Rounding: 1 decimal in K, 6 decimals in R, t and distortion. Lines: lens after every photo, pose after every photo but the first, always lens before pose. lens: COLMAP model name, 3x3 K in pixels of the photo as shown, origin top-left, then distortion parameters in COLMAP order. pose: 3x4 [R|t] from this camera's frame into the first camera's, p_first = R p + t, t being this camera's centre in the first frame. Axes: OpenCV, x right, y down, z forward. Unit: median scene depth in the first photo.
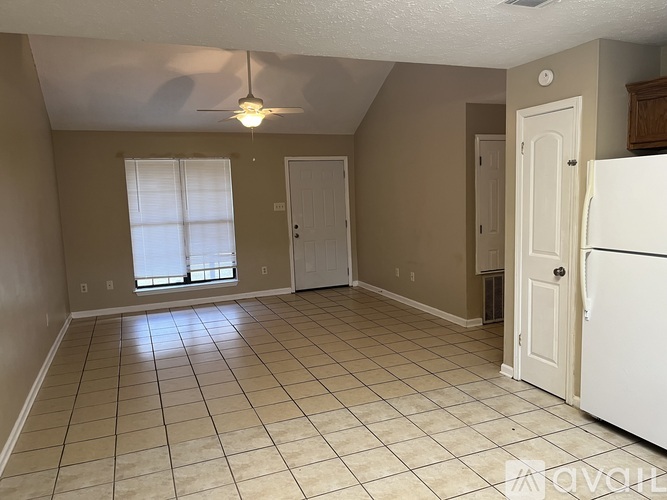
lens RADIAL K [[503.7, 0, 334.6], [0, 503.7, 247.1], [0, 0, 1]] dist [0.028265, -0.025042]
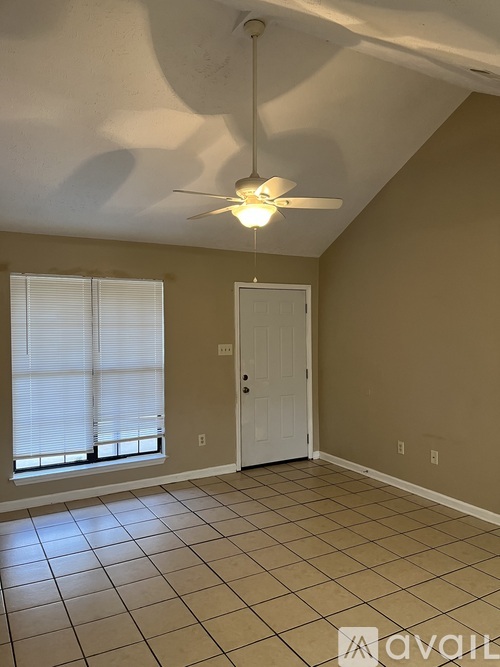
lens RADIAL K [[503.7, 0, 249.2], [0, 503.7, 336.0], [0, 0, 1]] dist [0.028265, -0.025042]
pose [[0.991212, 0.028175, 0.129249, -0.177307], [-0.016601, 0.995825, -0.089760, -0.037844], [-0.131239, 0.086826, 0.987541, 0.298184]]
